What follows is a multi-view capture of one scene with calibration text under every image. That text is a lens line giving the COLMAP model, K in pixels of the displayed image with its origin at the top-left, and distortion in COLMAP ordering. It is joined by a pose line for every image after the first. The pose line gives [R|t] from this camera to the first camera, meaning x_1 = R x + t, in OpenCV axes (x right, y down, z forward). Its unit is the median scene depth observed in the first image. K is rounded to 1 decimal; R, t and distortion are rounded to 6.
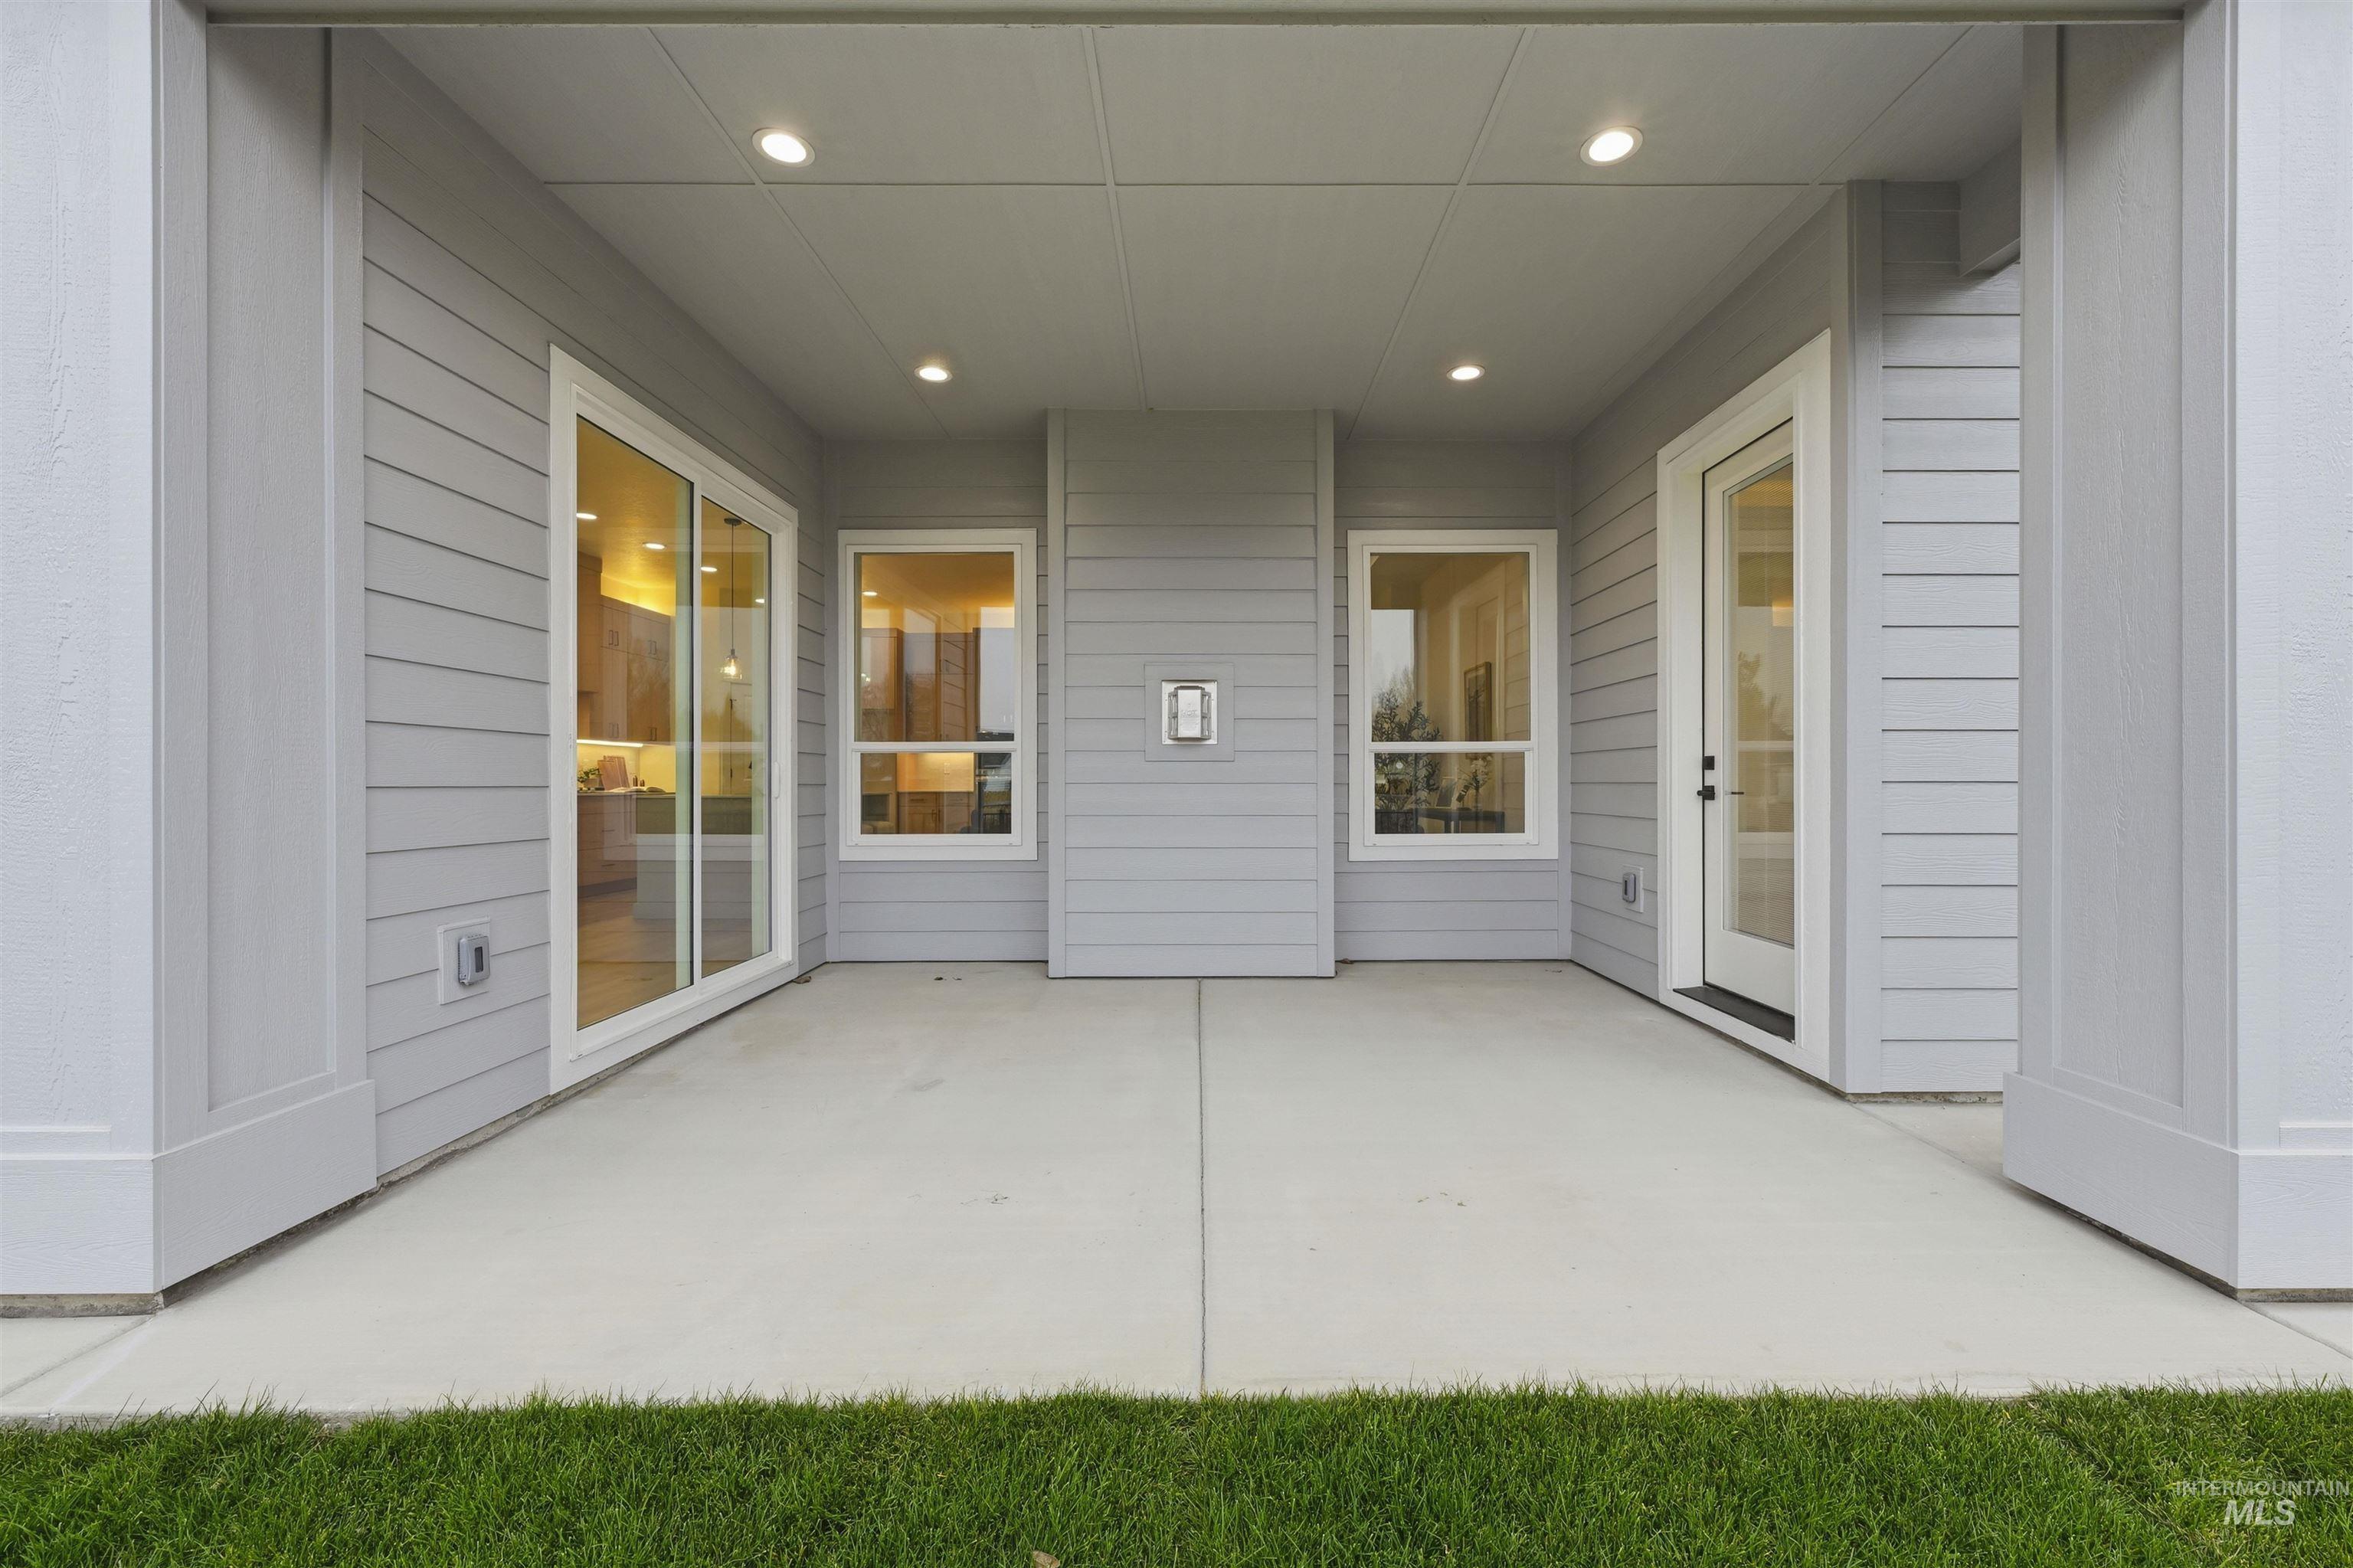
lens RADIAL K [[950.9, 0, 1182.2], [0, 950.9, 794.8], [0, 0, 1]] dist [0.004045, 0.000418]
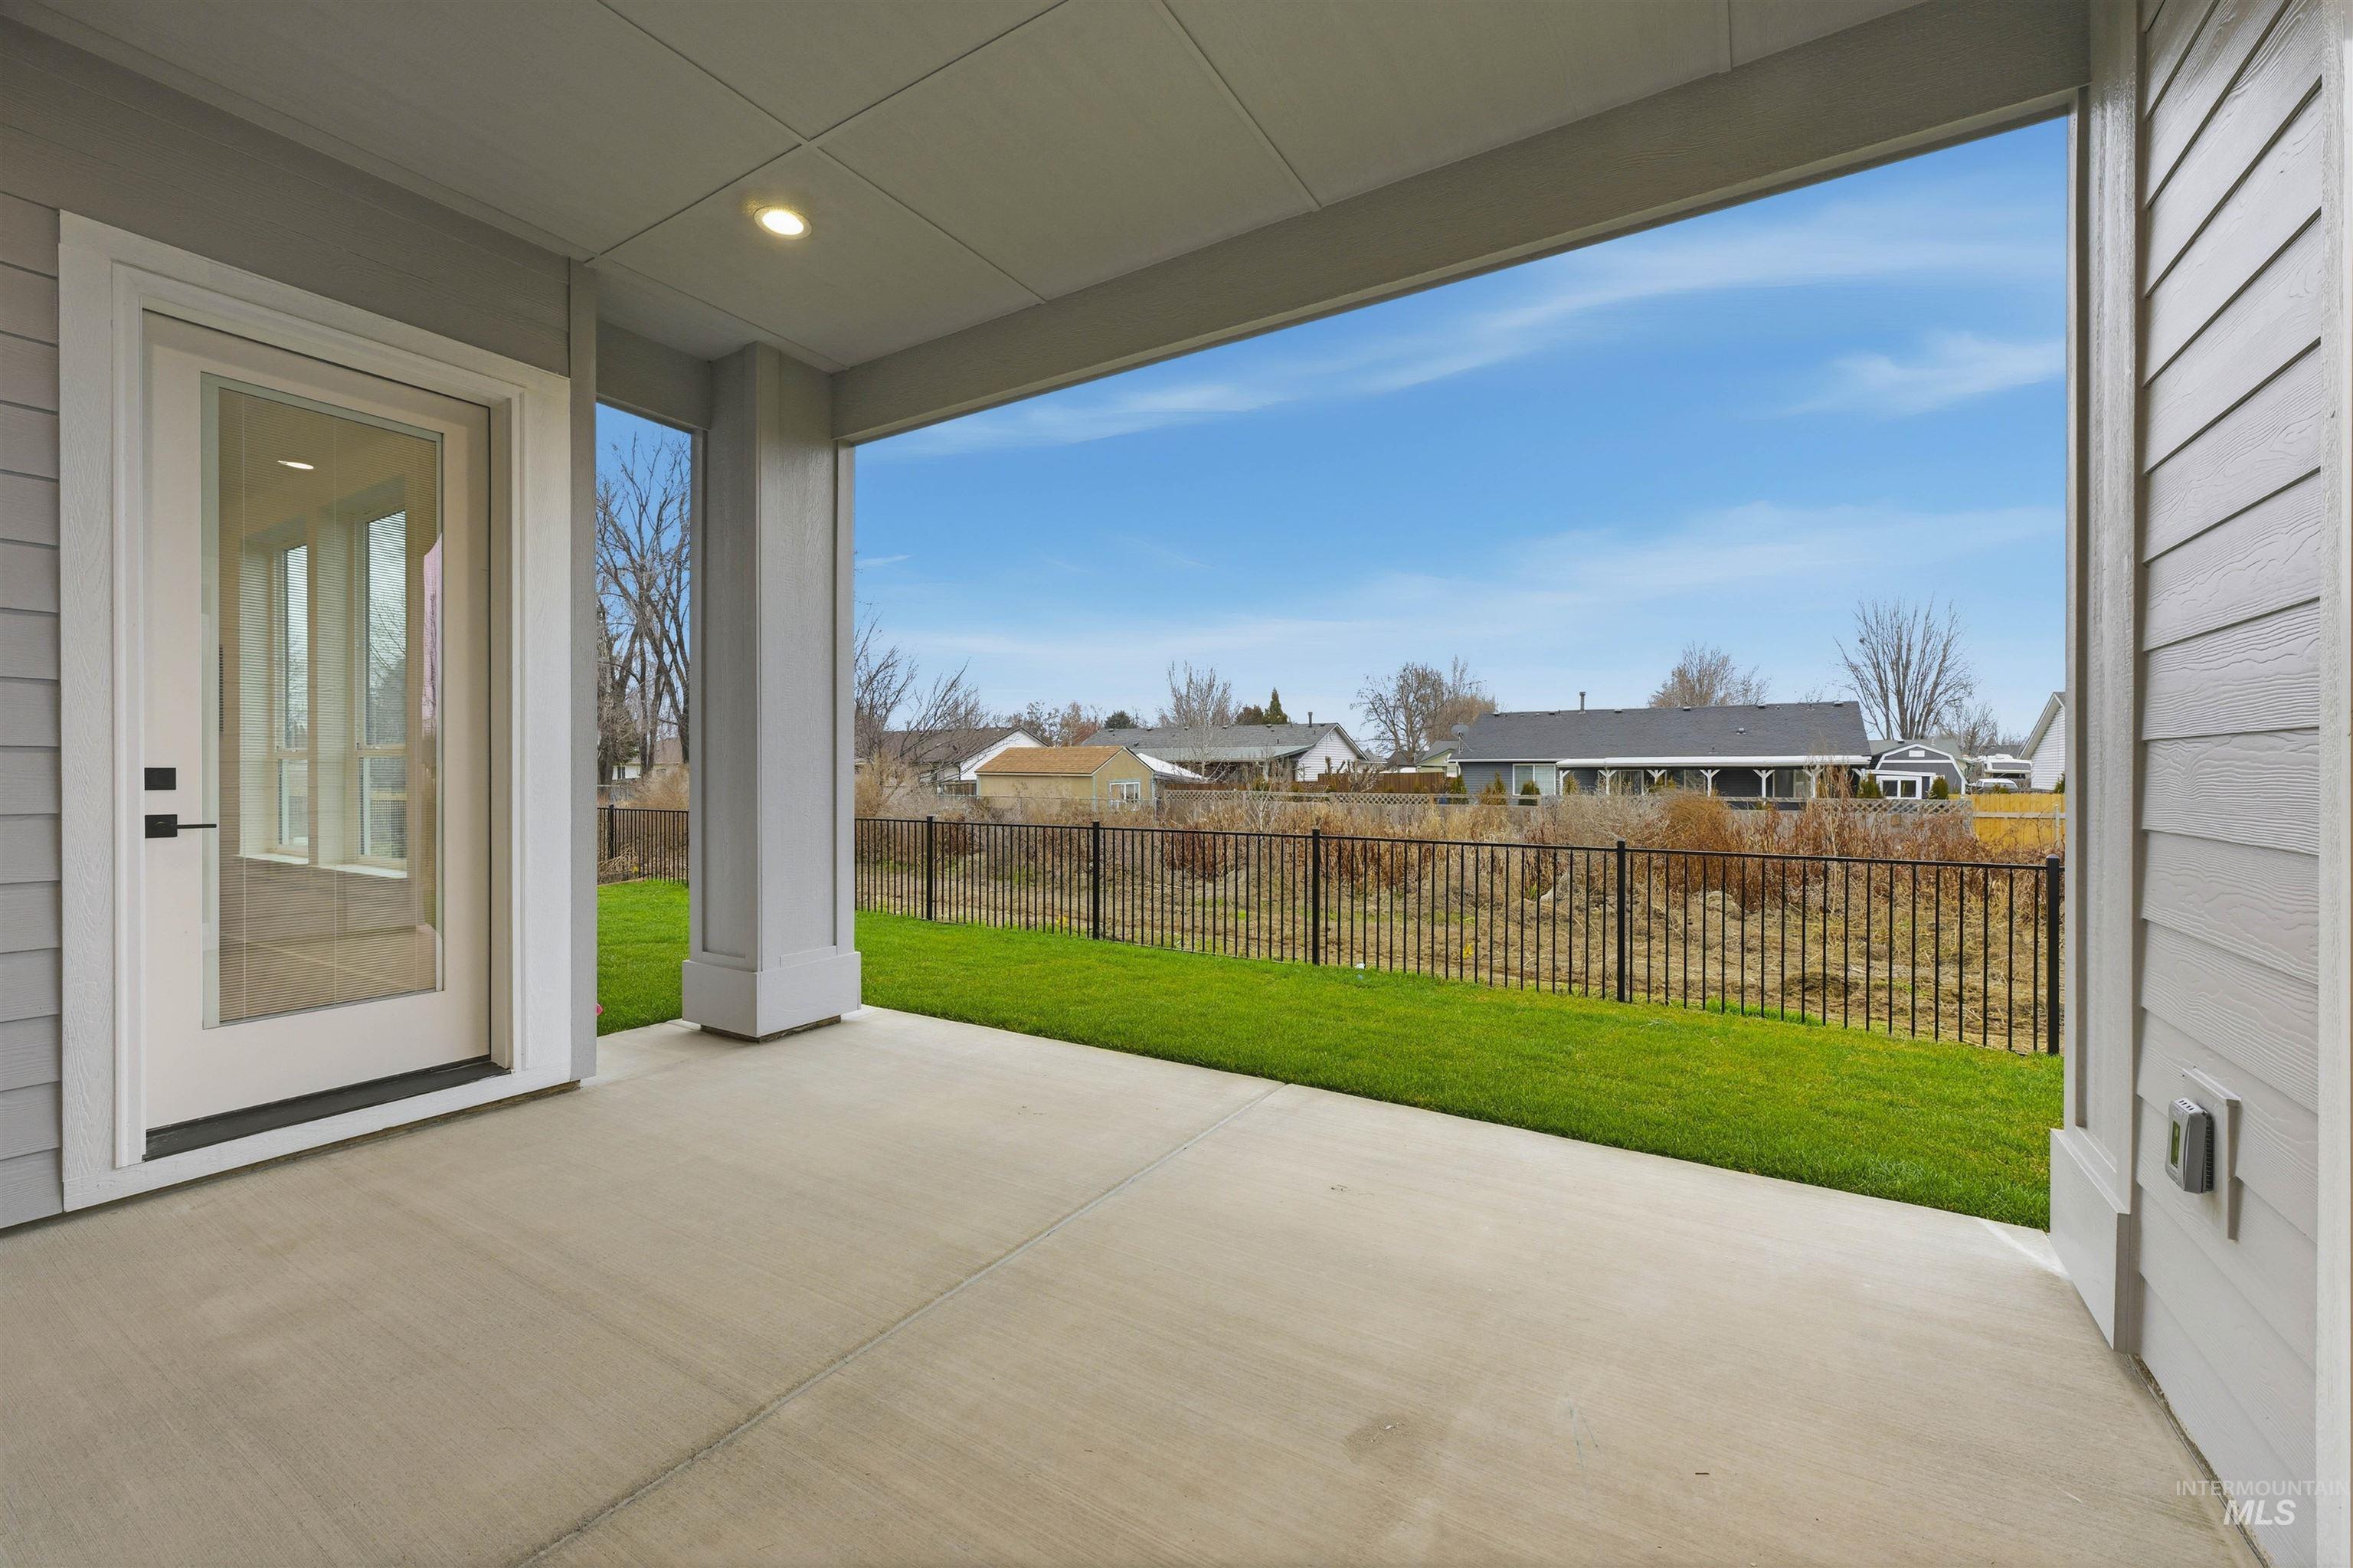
lens RADIAL K [[950.9, 0, 1171.3], [0, 950.9, 781.3], [0, 0, 1]] dist [0.004045, 0.000418]
pose [[-0.864380, -0.003228, 0.502829, -0.348127], [-0.001326, 0.999991, 0.004140, -0.035612], [-0.502837, 0.002911, -0.864376, 1.225772]]
